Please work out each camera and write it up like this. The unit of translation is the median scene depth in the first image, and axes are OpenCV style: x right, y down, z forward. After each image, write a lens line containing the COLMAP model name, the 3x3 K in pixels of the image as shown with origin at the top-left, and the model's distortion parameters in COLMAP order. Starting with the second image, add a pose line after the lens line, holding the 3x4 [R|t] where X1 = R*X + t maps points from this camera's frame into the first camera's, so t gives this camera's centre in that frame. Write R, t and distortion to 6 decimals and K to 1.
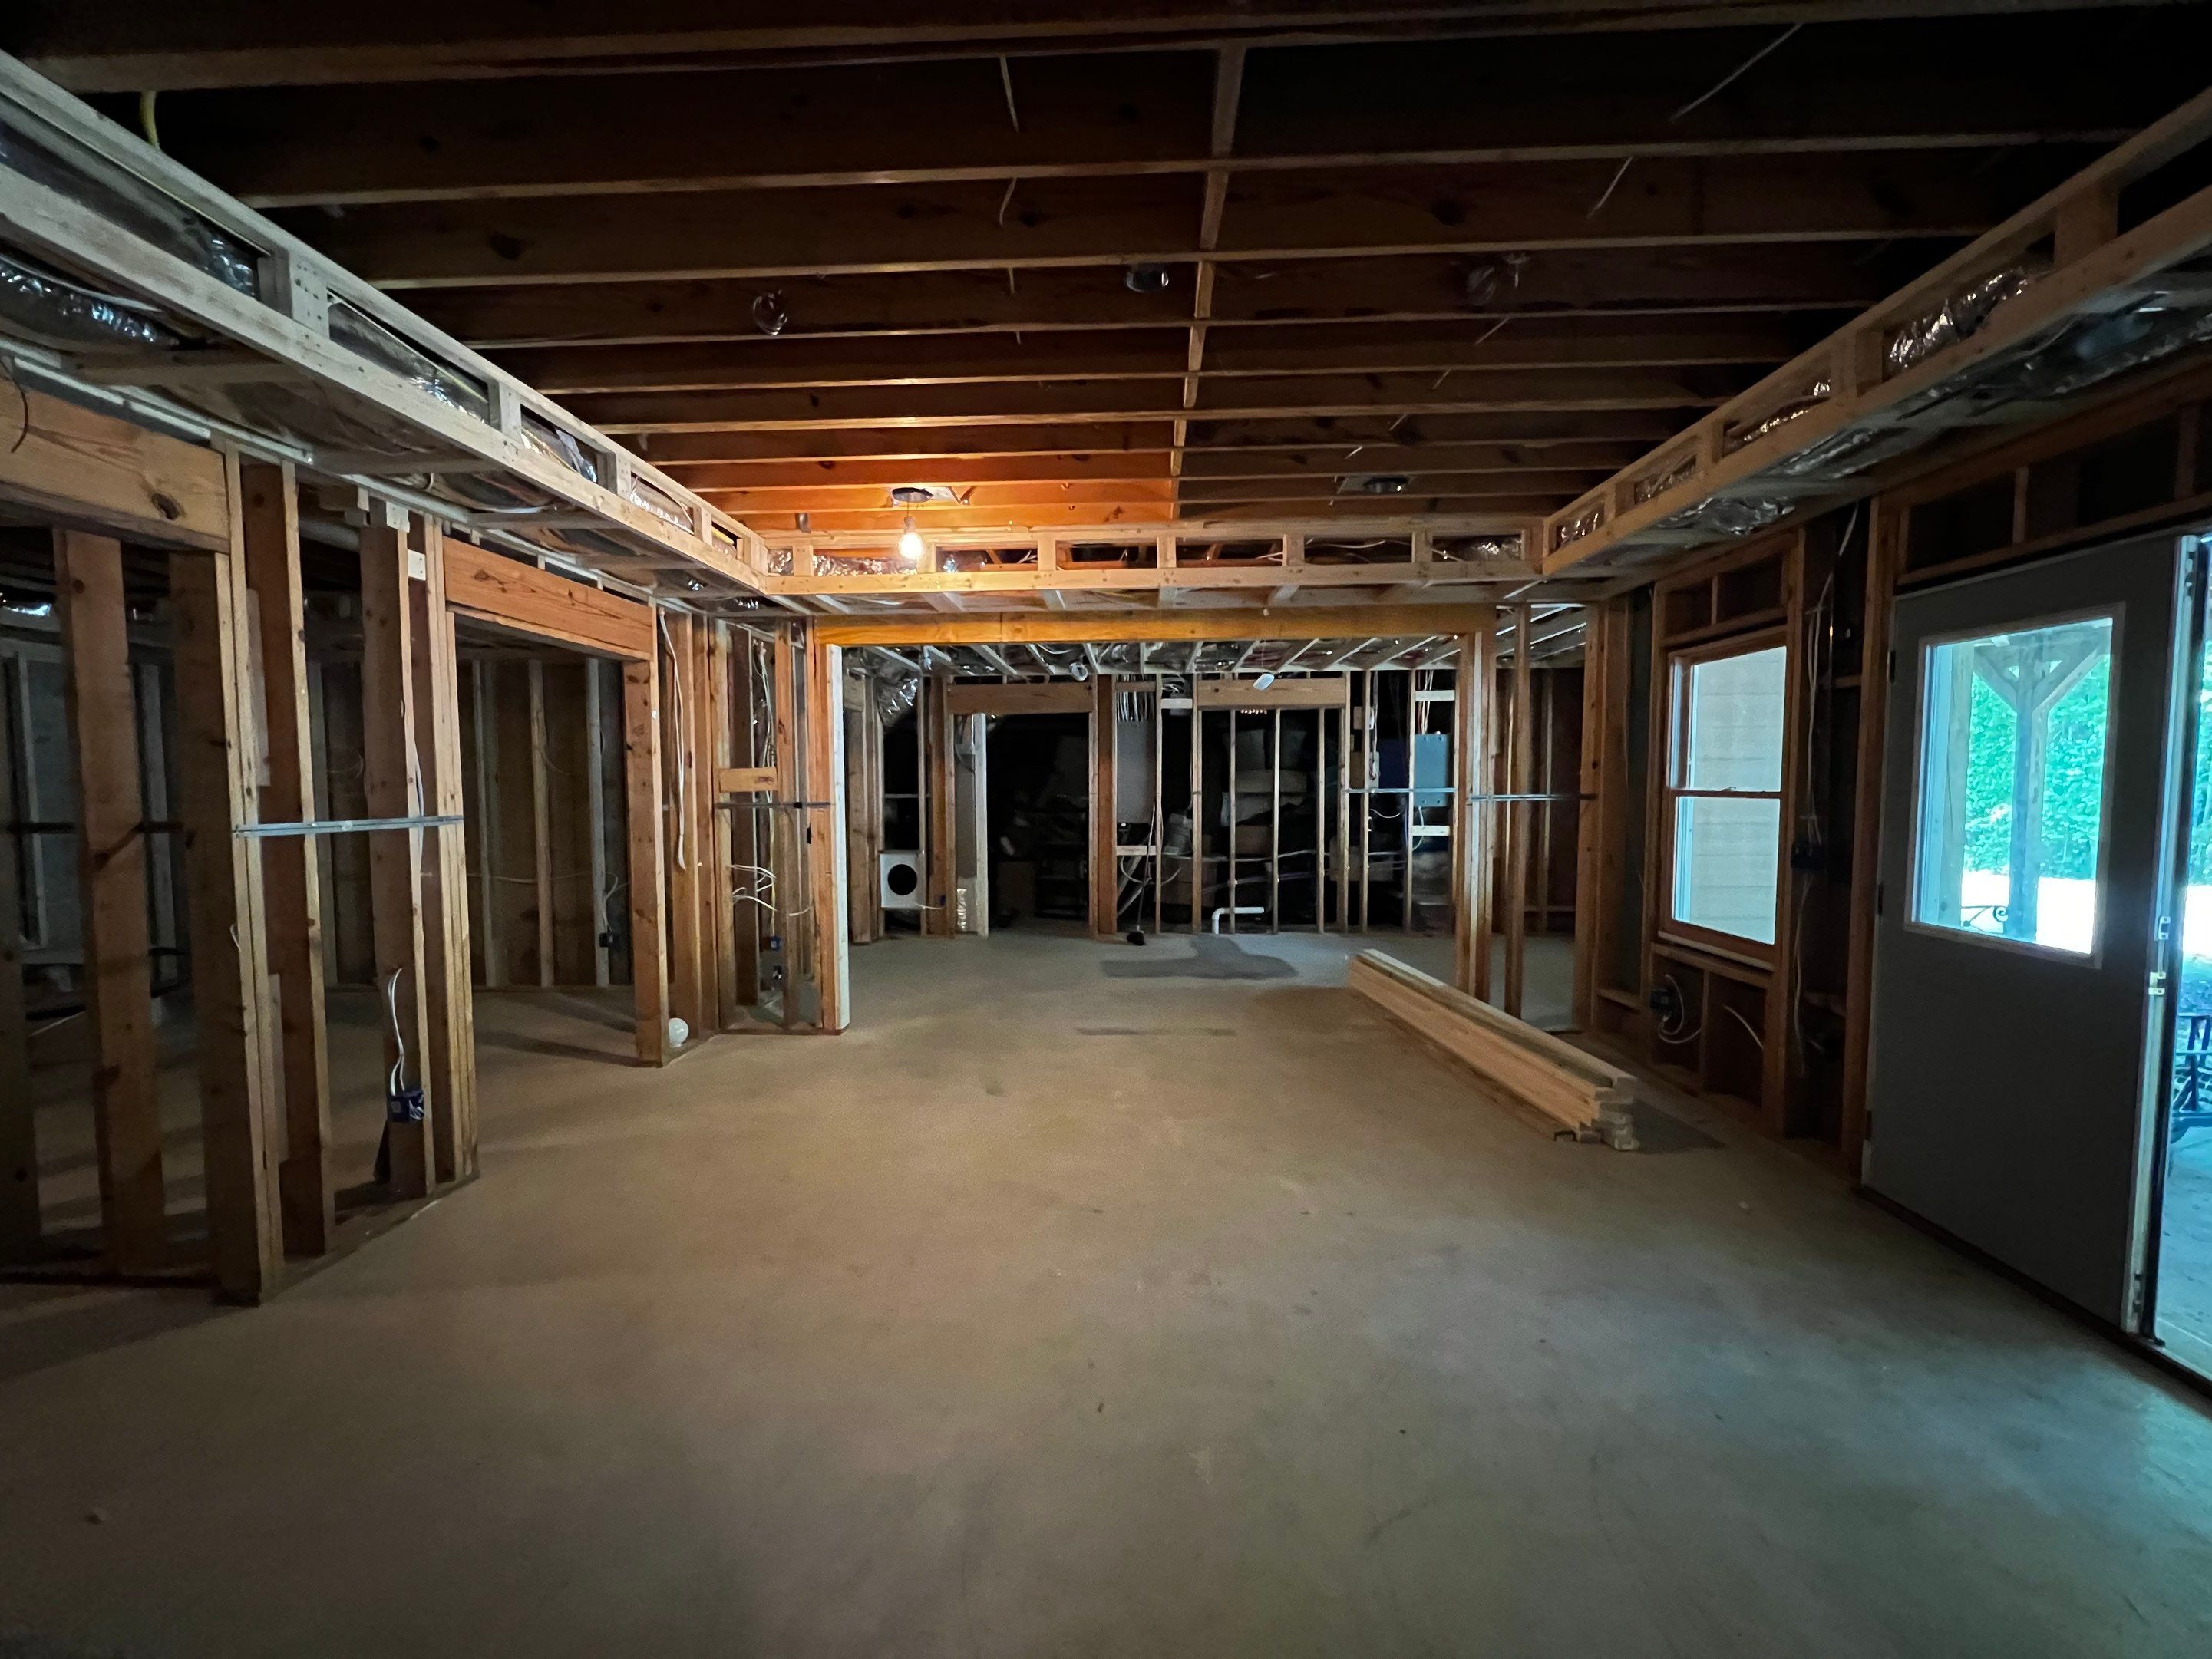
lens RADIAL K [[883.6, 0, 1105.5], [0, 883.6, 835.6], [0, 0, 1]] dist [-0.001941, 0.001025]
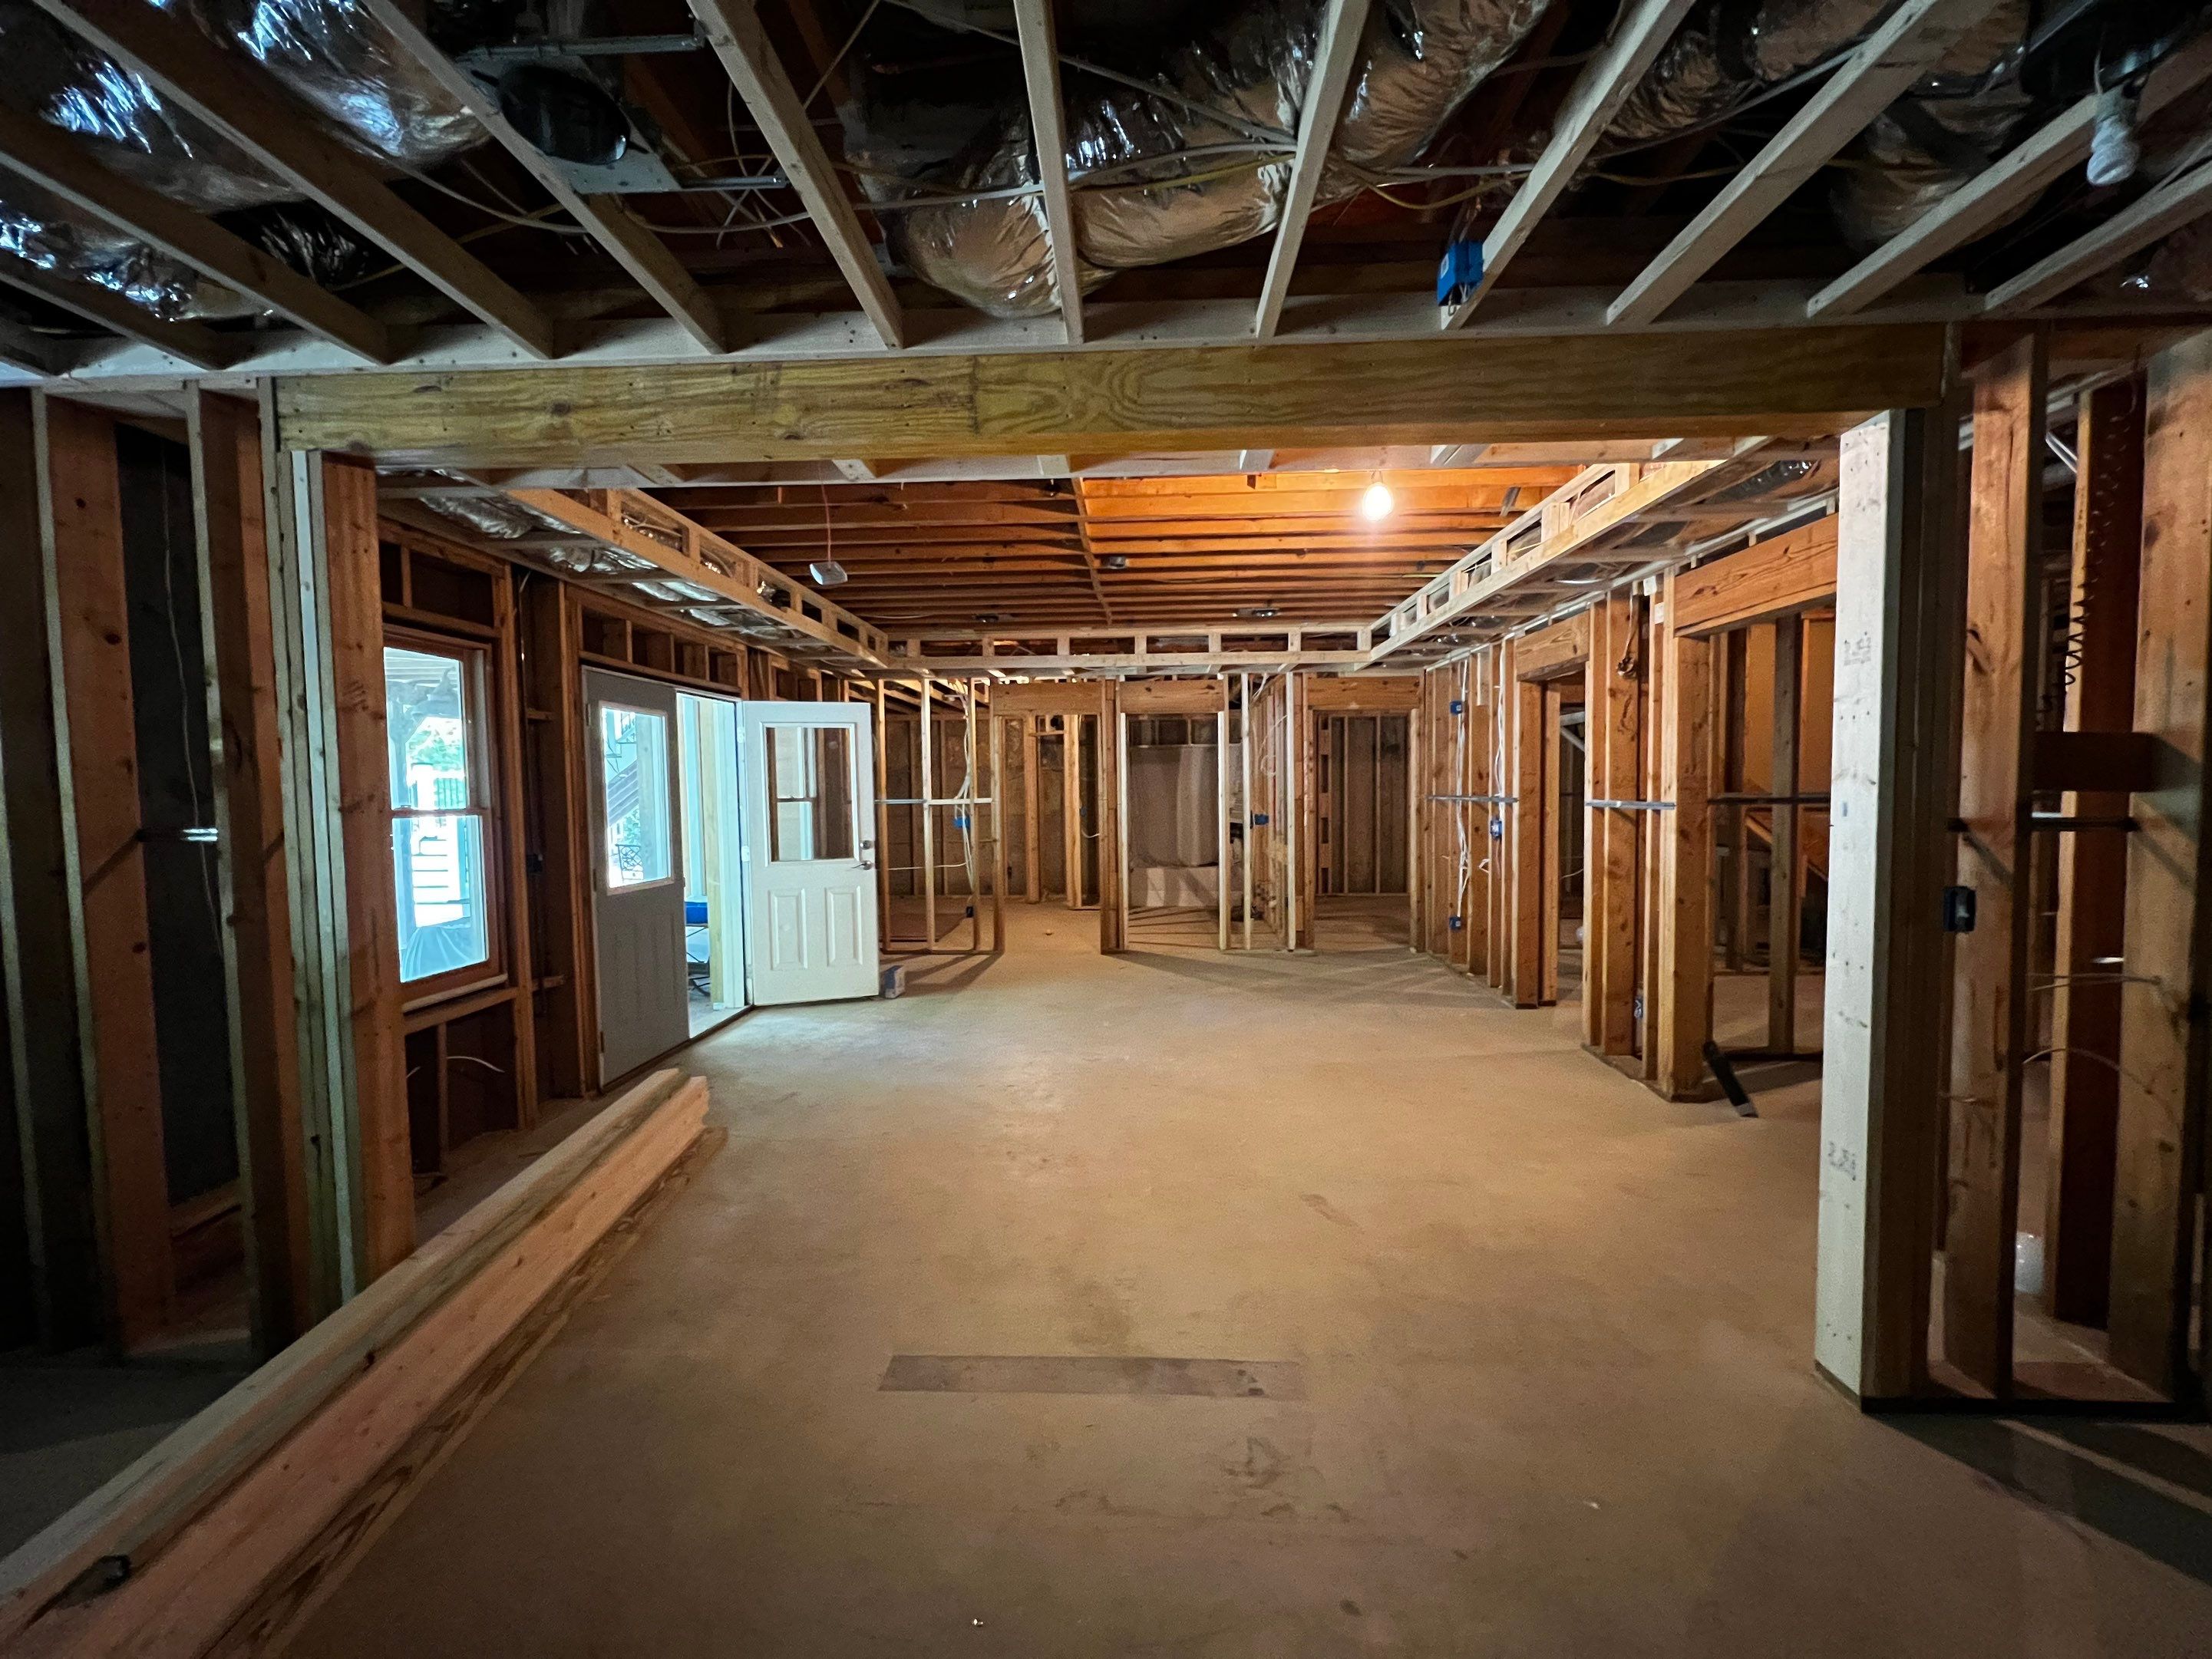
lens RADIAL K [[883.6, 0, 1107.4], [0, 883.6, 830.6], [0, 0, 1]] dist [-0.001941, 0.001025]
pose [[-0.999811, 0.019415, 0.001151, 0.056405], [0.019427, 0.994004, 0.107606, -0.134798], [0.000945, 0.107608, -0.994193, 2.280127]]
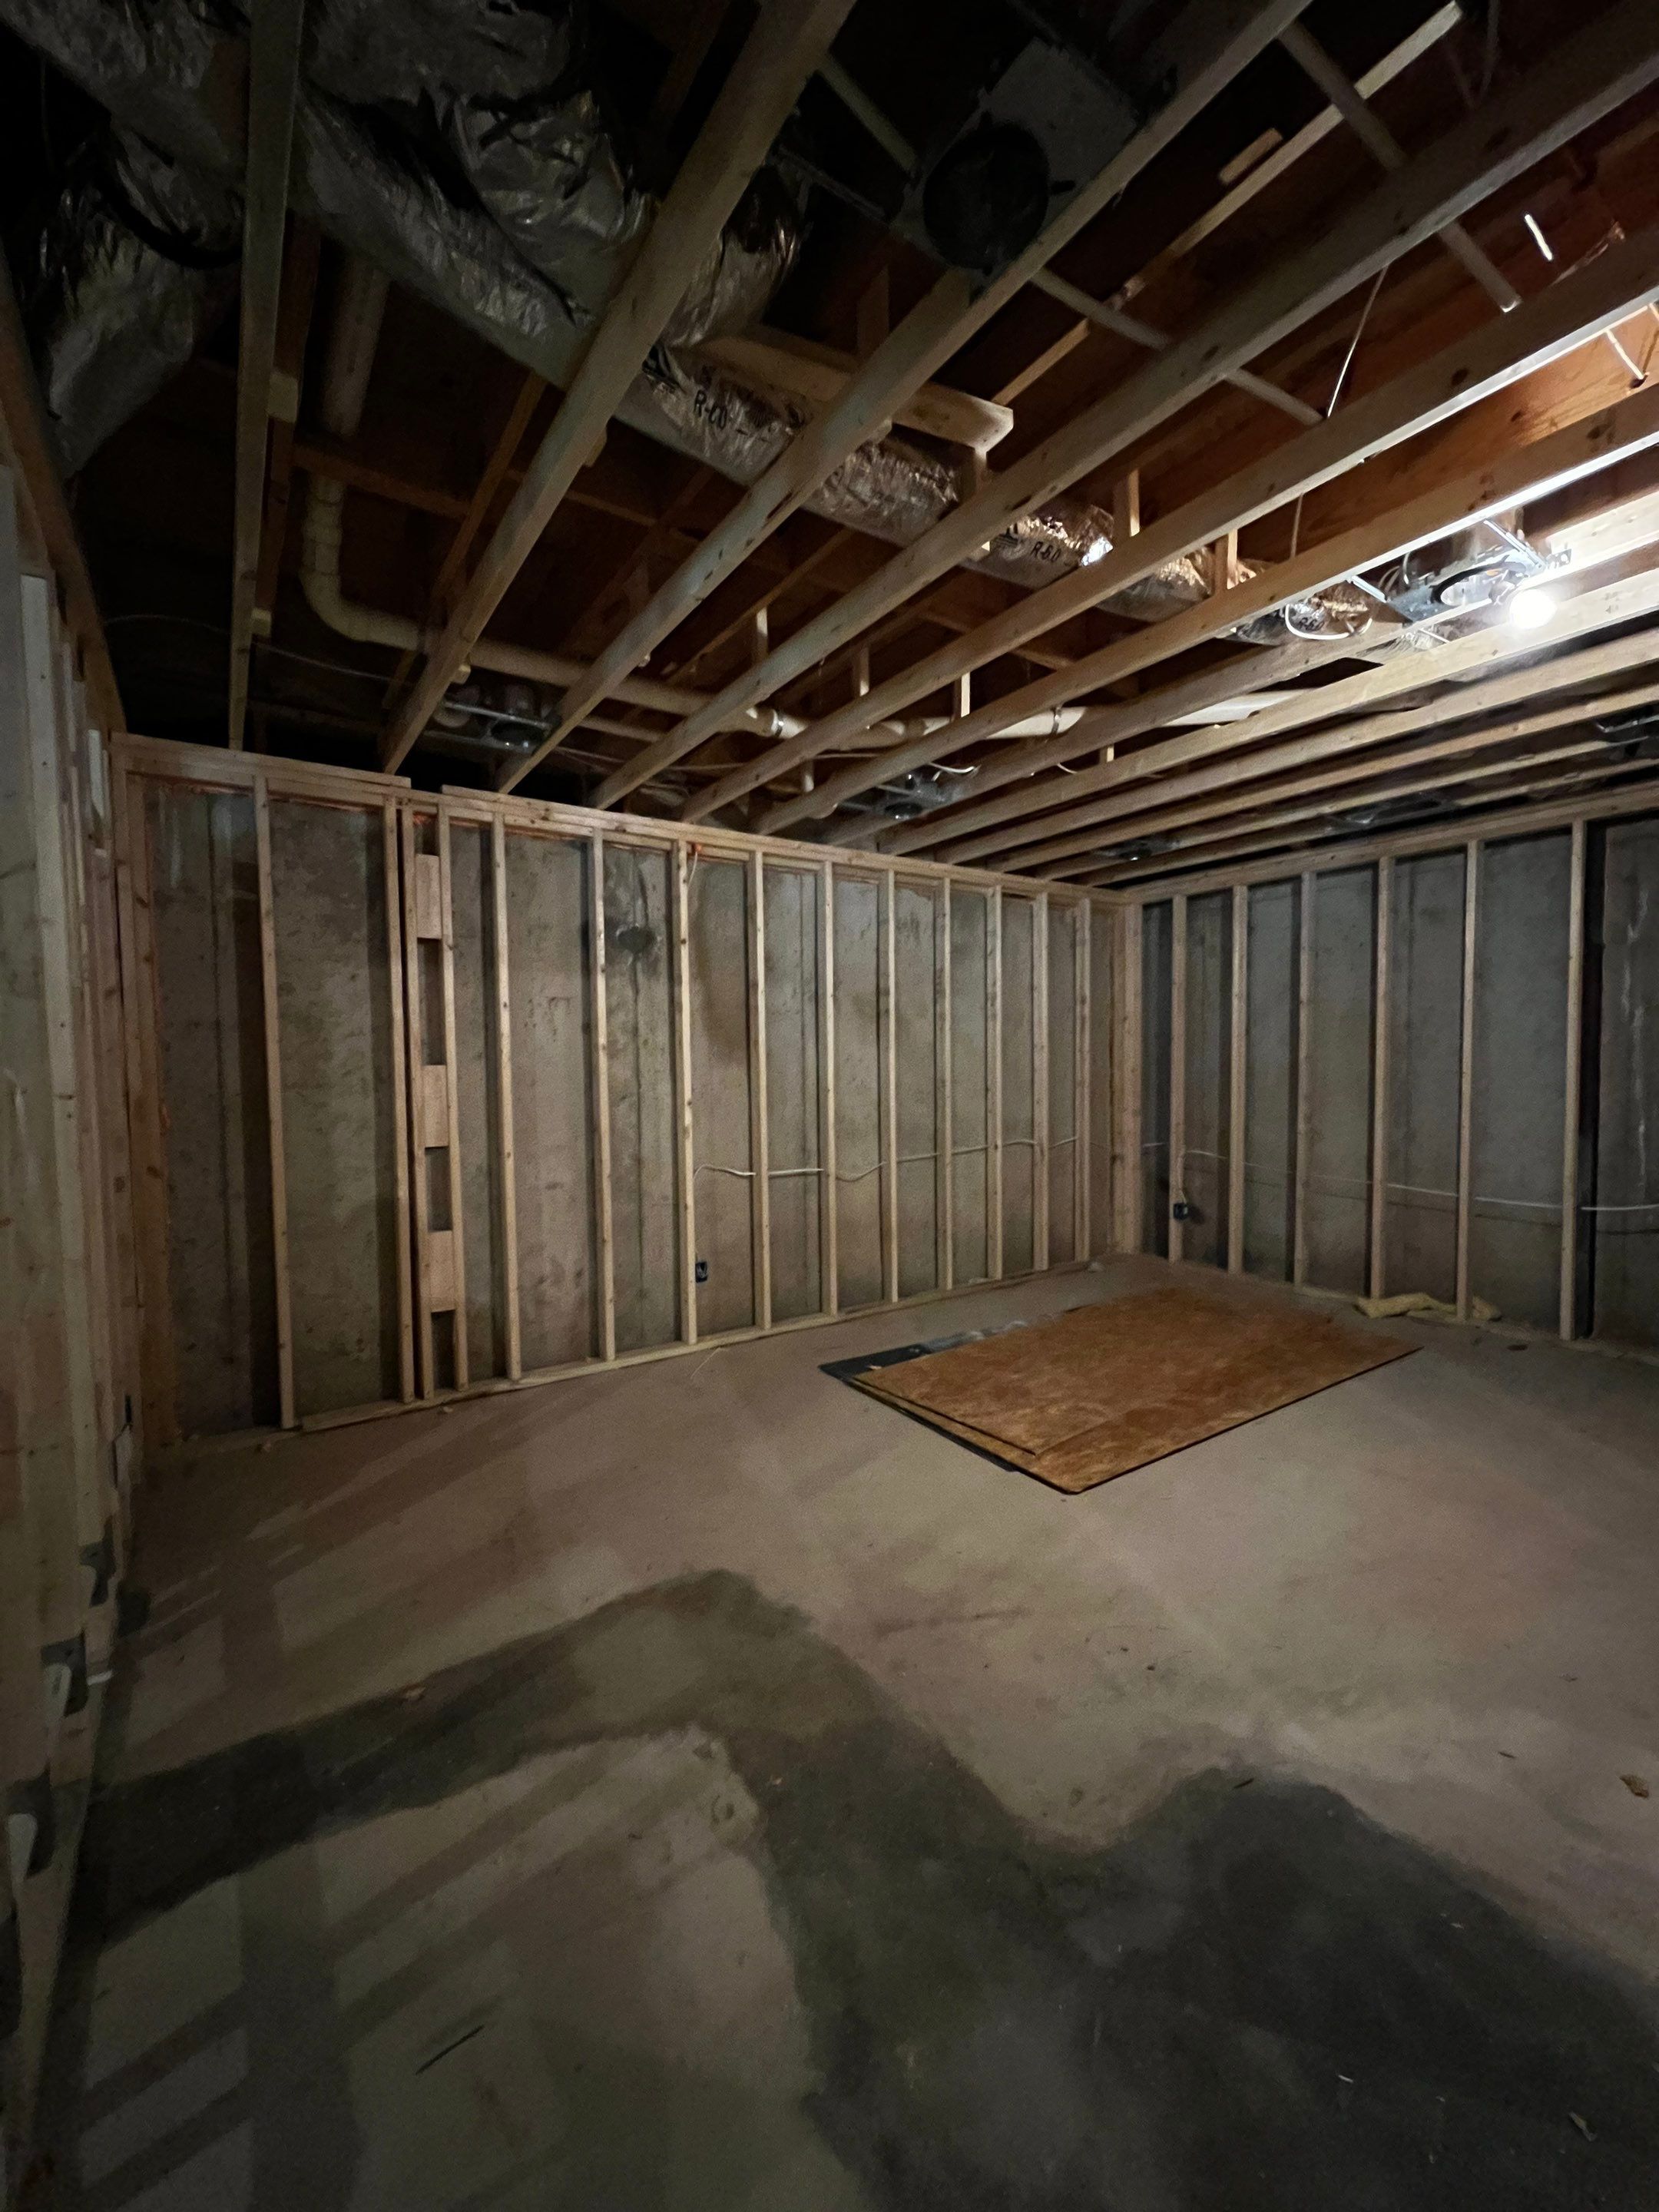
lens RADIAL K [[883.7, 0, 825.7], [0, 883.7, 1111.6], [0, 0, 1]] dist [-0.001941, 0.001025]
pose [[-0.799470, 0.048090, -0.598777, -0.560889], [-0.016663, 0.994631, 0.102131, 0.054822], [0.600474, 0.091628, -0.794377, -0.164726]]
